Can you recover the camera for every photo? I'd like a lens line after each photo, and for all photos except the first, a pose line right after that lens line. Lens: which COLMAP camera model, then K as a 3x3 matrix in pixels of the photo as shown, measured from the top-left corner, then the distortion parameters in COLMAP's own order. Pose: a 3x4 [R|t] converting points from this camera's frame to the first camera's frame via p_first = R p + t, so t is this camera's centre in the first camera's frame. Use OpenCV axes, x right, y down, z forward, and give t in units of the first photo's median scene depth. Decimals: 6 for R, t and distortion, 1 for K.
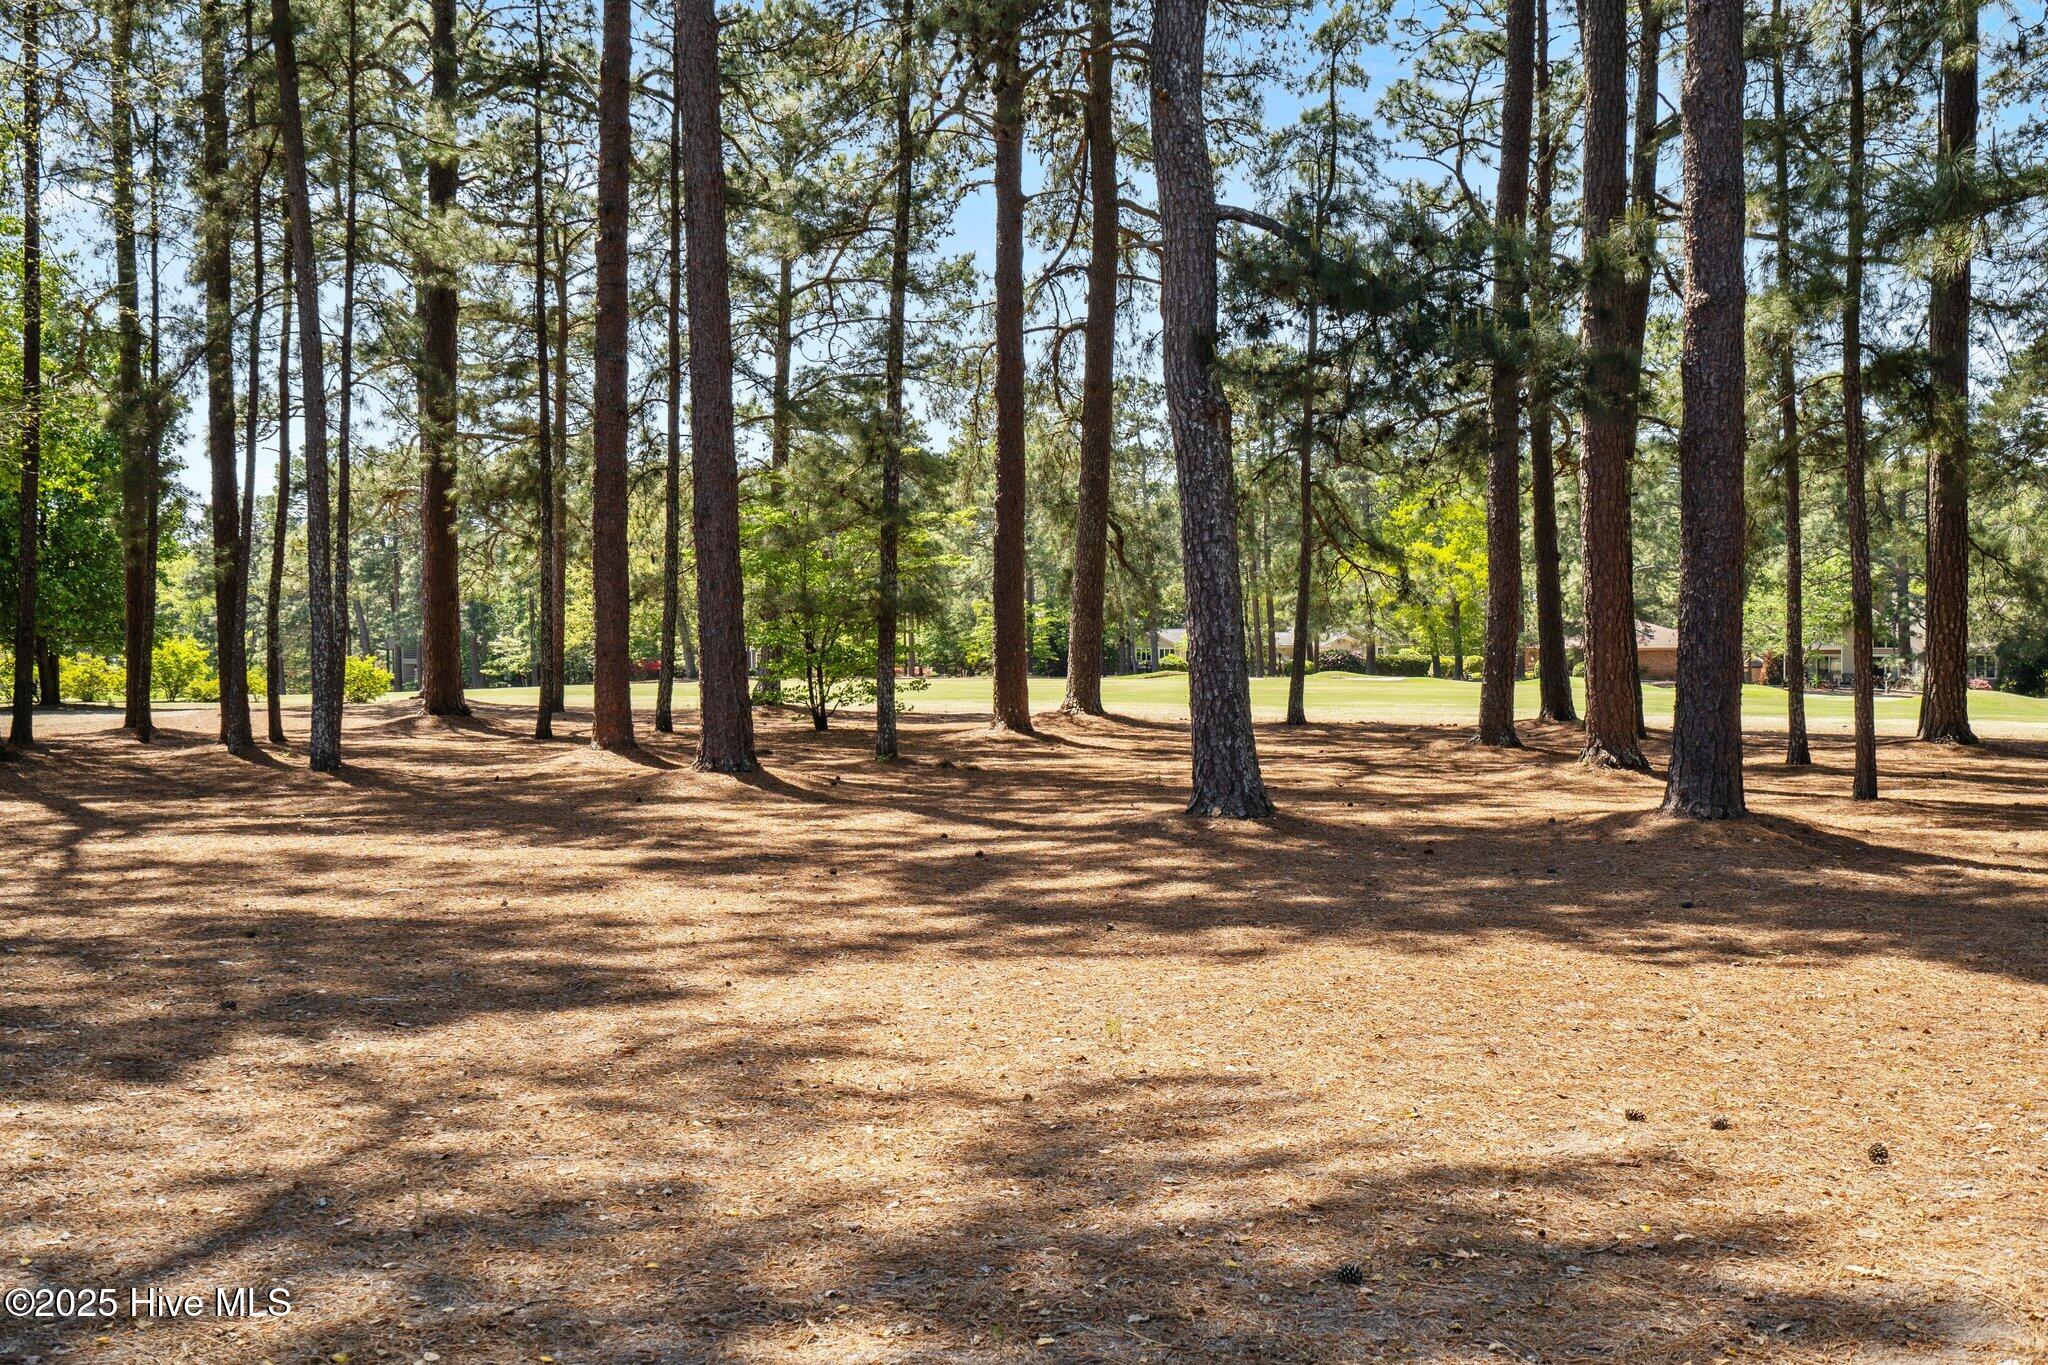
lens RADIAL K [[2048.8, 0, 1024.0], [0, 2048.8, 682.5], [0, 0, 1]] dist [0.012177, -0.014510]
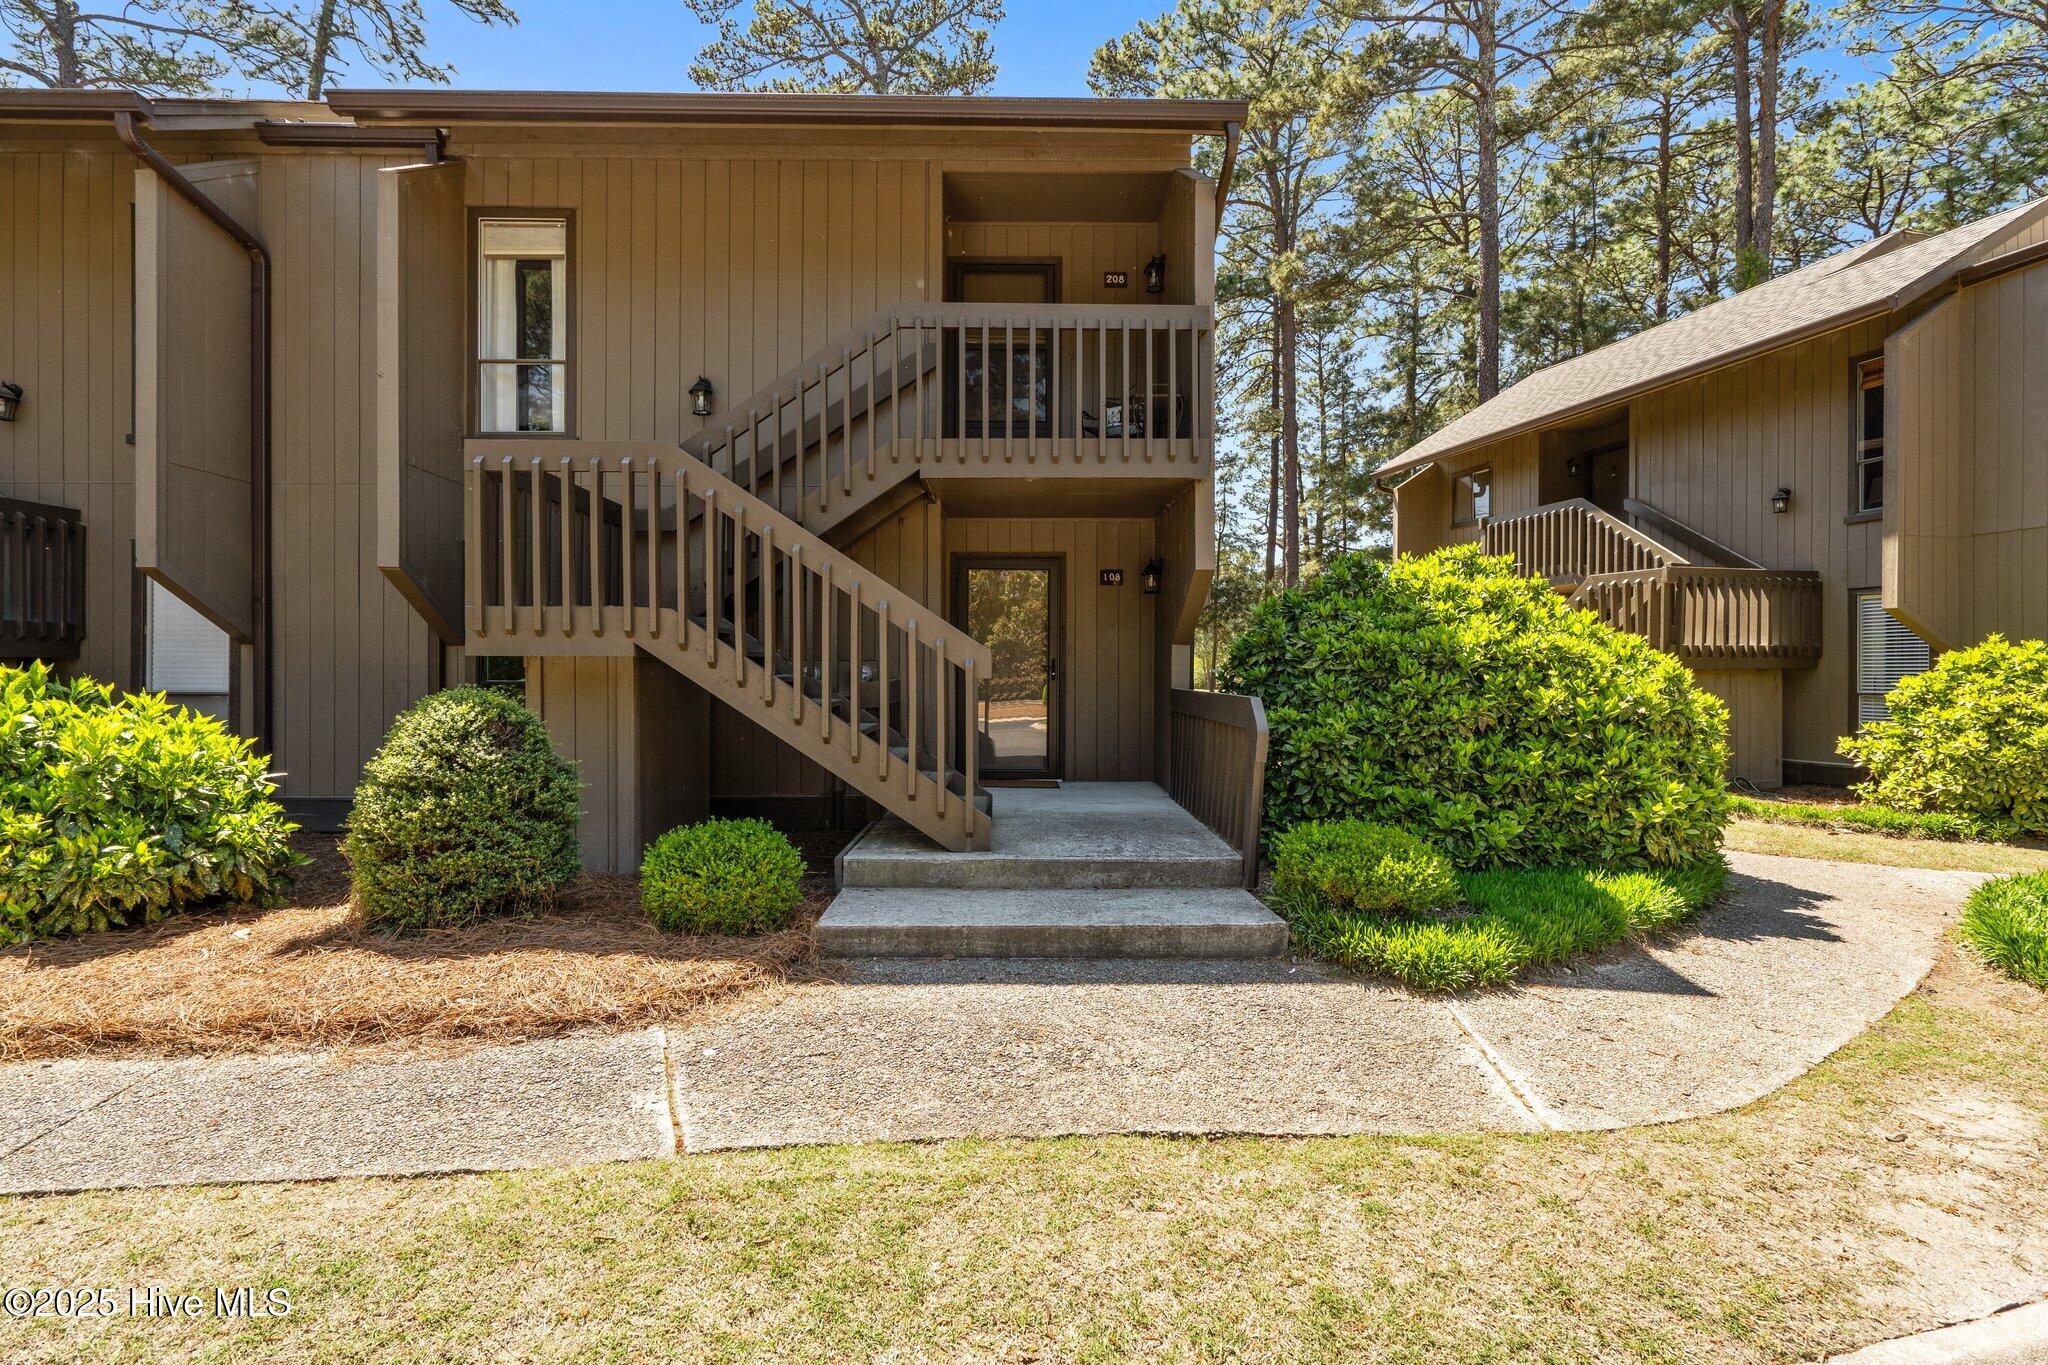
lens RADIAL K [[924.2, 0, 1017.7], [0, 924.2, 674.3], [0, 0, 1]] dist [-0.002062, 0.000571]
pose [[0.996074, 0.005362, -0.088357, -0.044230], [-0.006649, 0.999876, -0.014282, 0.003459], [0.088269, 0.014813, 0.995987, -0.517577]]
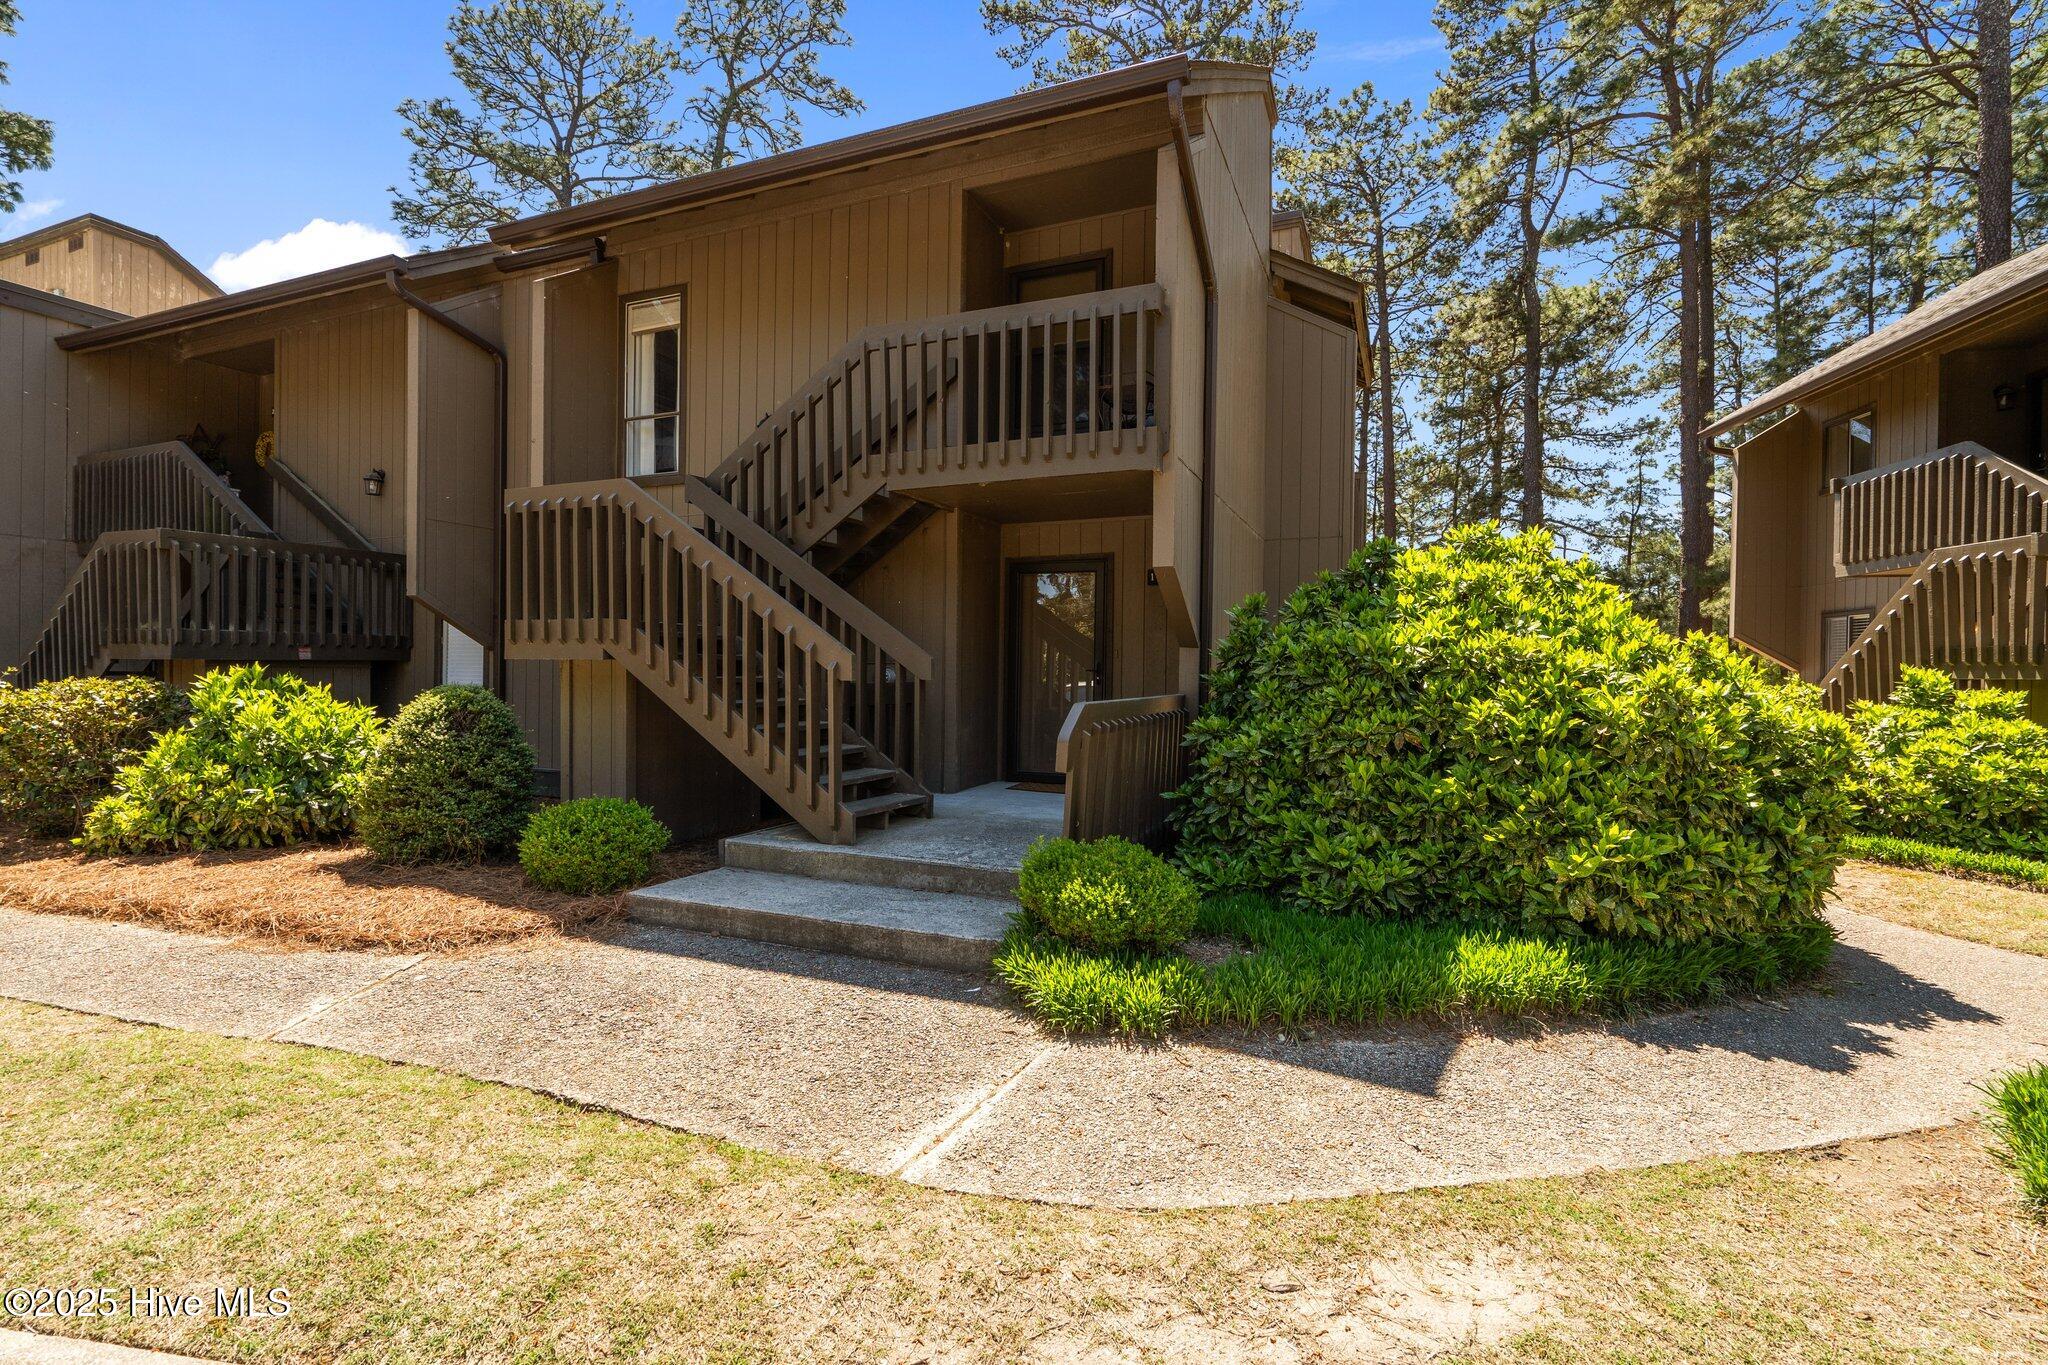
lens RADIAL K [[927.3, 0, 1024.0], [0, 927.3, 682.5], [0, 0, 1]] dist [-0.000560, -0.000359]
pose [[0.877649, 0.015136, -0.479065, 0.039768], [-0.020340, 0.999777, -0.005674, 0.002612], [0.478872, 0.014724, 0.877761, -0.492862]]
